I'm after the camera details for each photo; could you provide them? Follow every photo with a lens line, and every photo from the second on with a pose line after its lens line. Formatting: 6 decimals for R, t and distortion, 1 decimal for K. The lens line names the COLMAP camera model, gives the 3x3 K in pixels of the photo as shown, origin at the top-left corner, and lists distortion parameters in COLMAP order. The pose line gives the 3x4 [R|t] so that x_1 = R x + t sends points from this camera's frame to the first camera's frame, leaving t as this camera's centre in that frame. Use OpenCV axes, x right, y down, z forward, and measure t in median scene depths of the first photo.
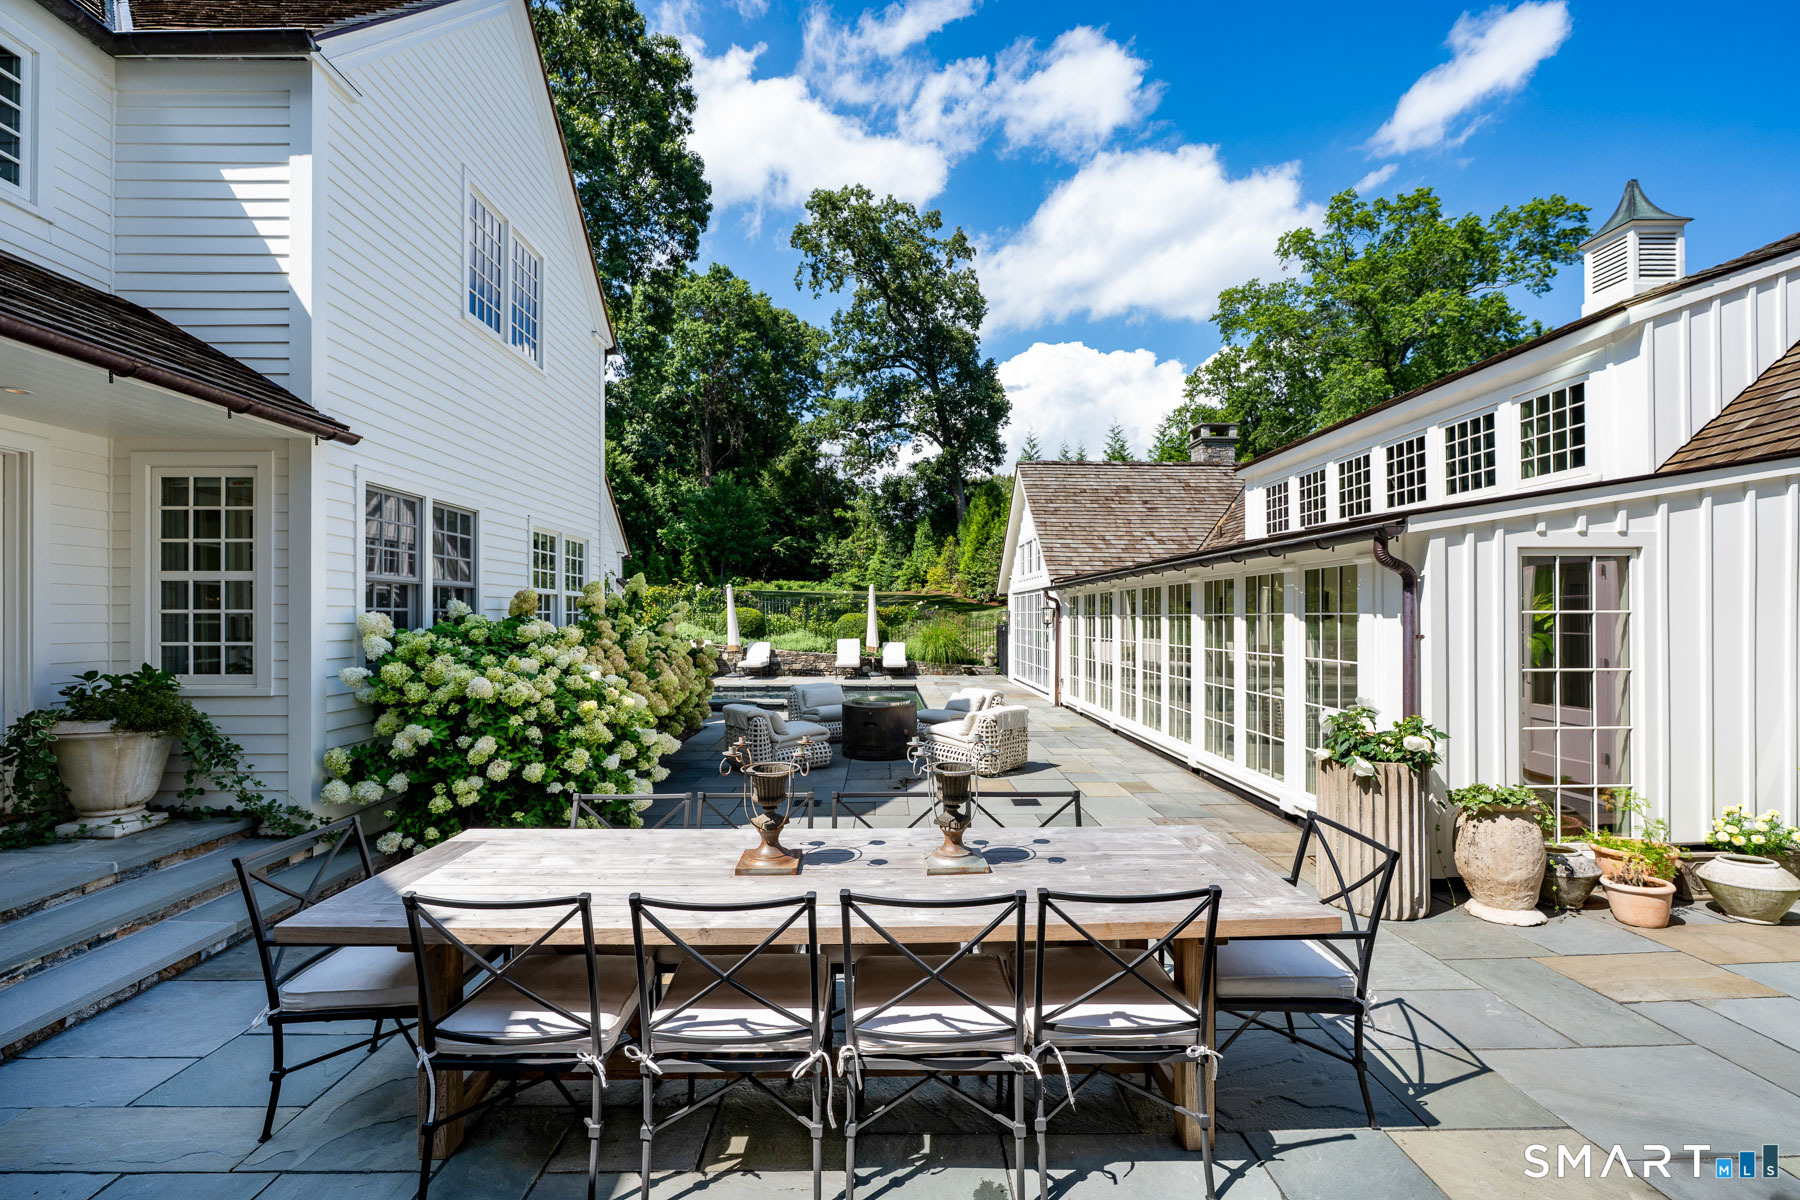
lens RADIAL K [[780.7, 0, 889.9], [0, 780.7, 610.7], [0, 0, 1]] dist [0.002358, 0.000037]
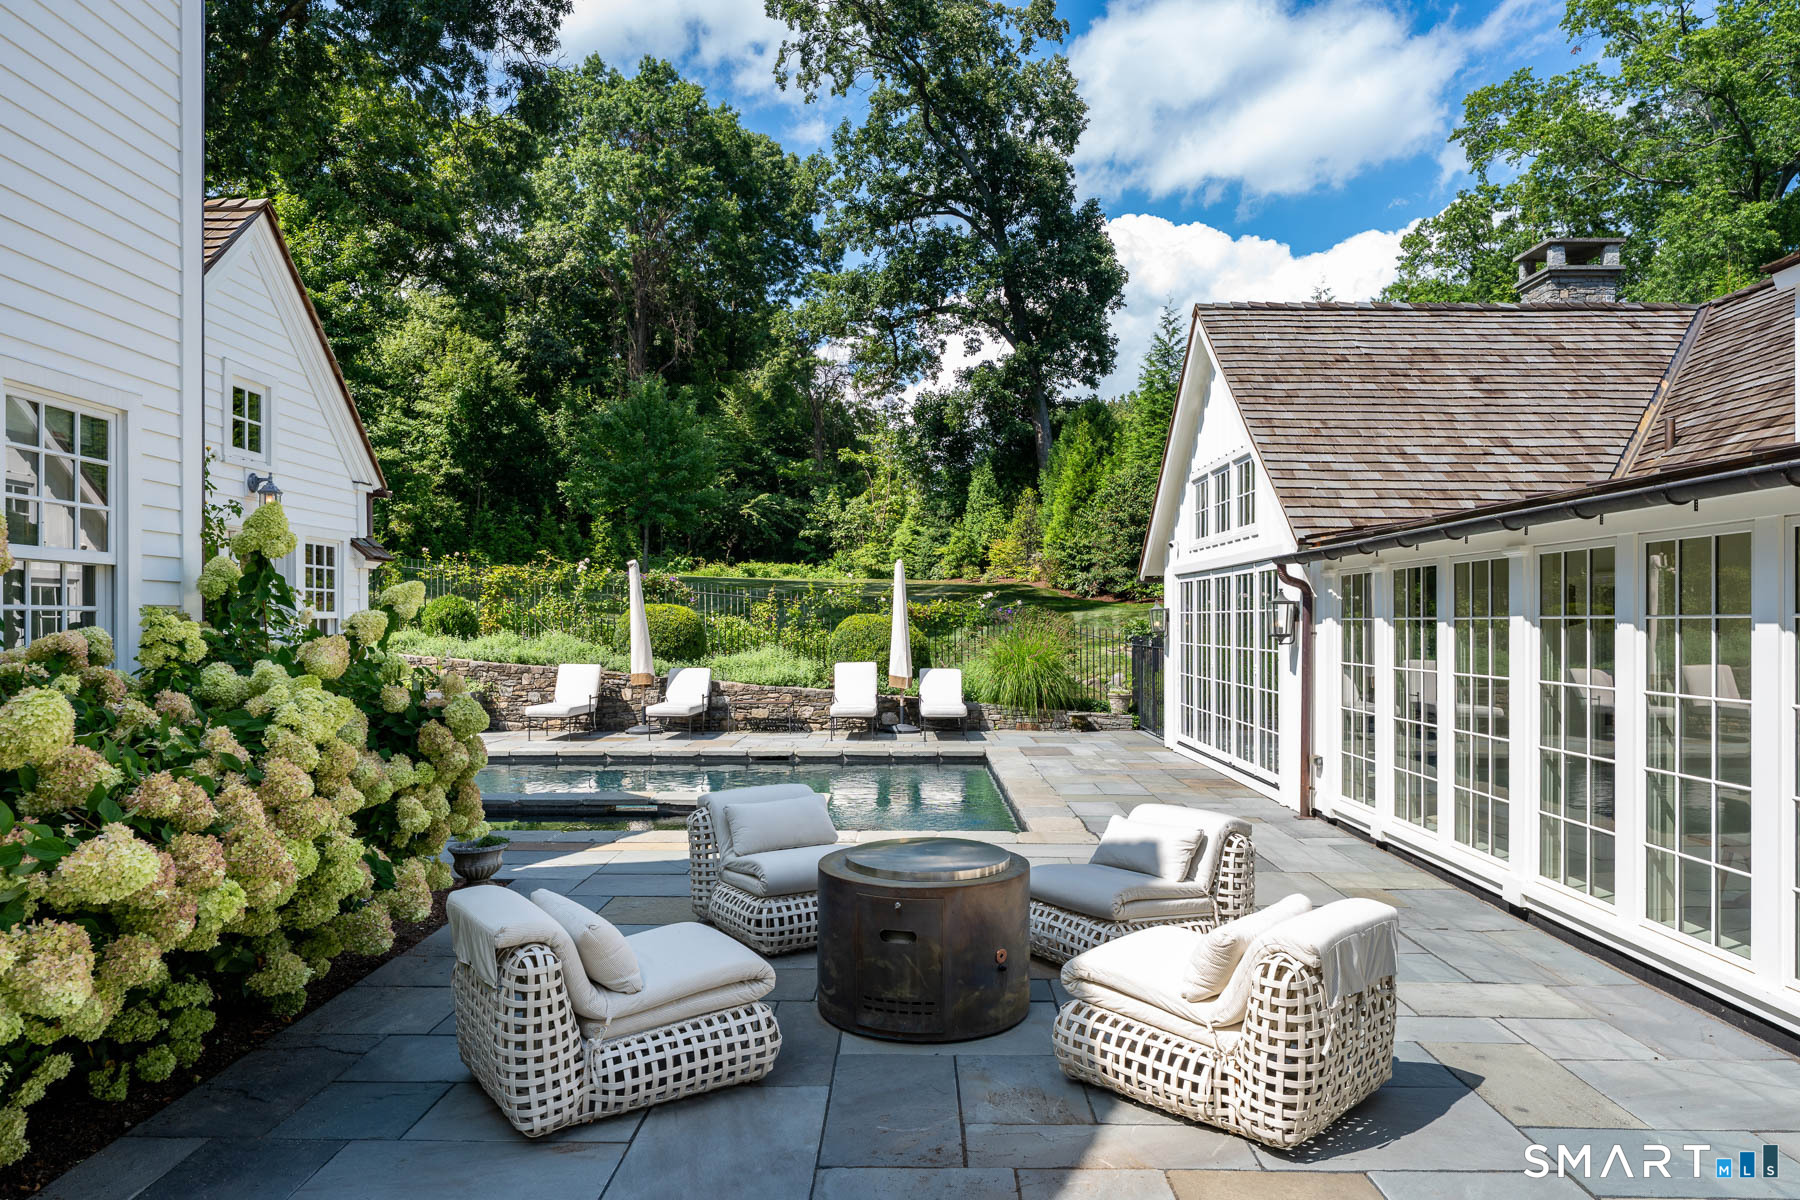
lens RADIAL K [[1145.6, 0, 909.0], [0, 1145.6, 606.5], [0, 0, 1]] dist [-0.002844, -0.000027]
pose [[0.999904, 0.000542, -0.013880, -0.002692], [-0.000611, 0.999987, -0.004994, 0.000871], [0.013878, 0.005002, 0.999891, 0.103649]]
